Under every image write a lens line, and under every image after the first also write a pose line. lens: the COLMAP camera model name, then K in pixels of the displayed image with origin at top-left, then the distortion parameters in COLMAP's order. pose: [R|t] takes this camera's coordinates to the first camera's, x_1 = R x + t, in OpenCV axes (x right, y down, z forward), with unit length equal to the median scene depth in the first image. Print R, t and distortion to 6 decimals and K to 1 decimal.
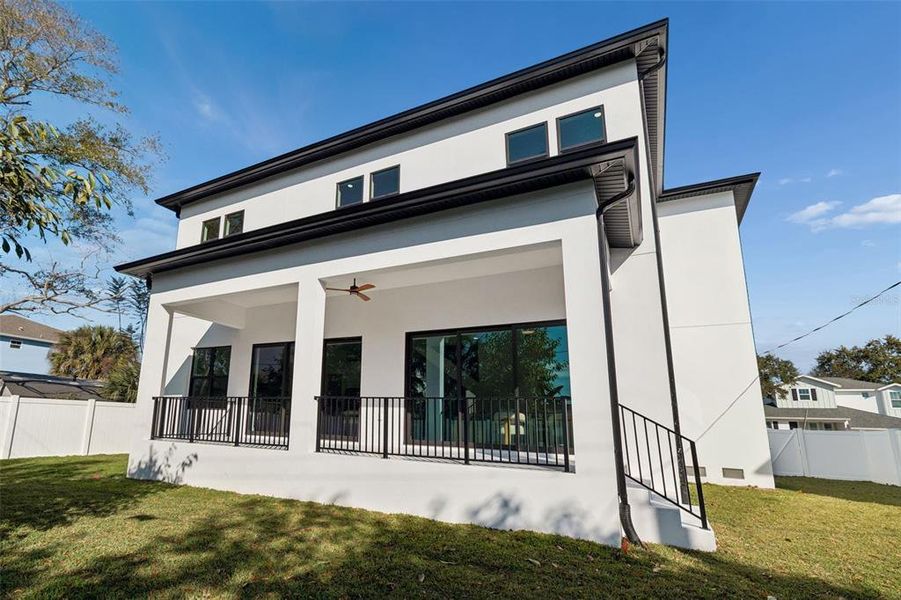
lens RADIAL K [[402.0, 0, 450.4], [0, 402.0, 296.8], [0, 0, 1]] dist [0.002237, -0.000009]
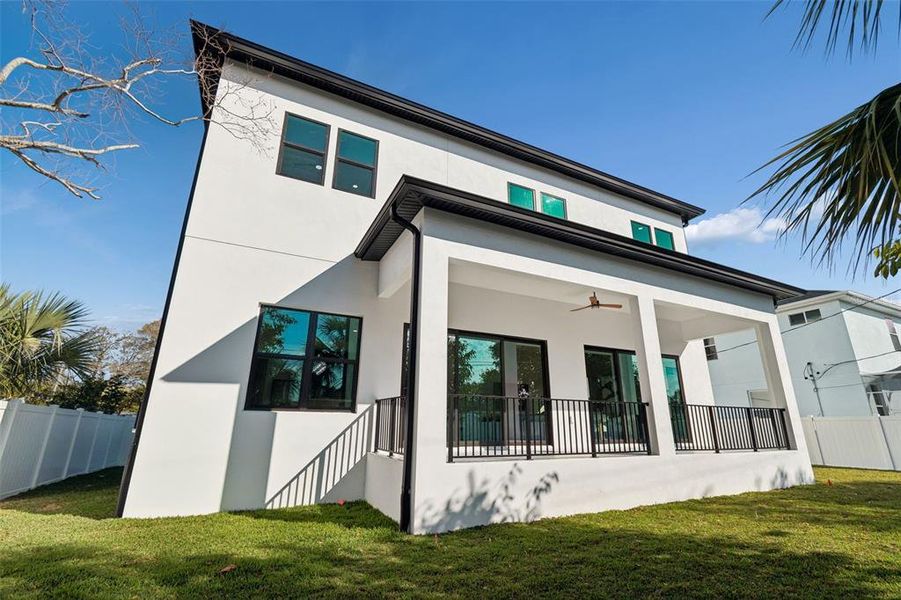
lens RADIAL K [[374.3, 0, 448.8], [0, 374.3, 259.5], [0, 0, 1]] dist [0.018990, -0.000127]
pose [[0.617506, 0.286201, 0.732650, -1.268428], [-0.220327, 0.957102, -0.188180, 0.151388], [-0.755078, -0.045220, 0.654074, 0.608865]]
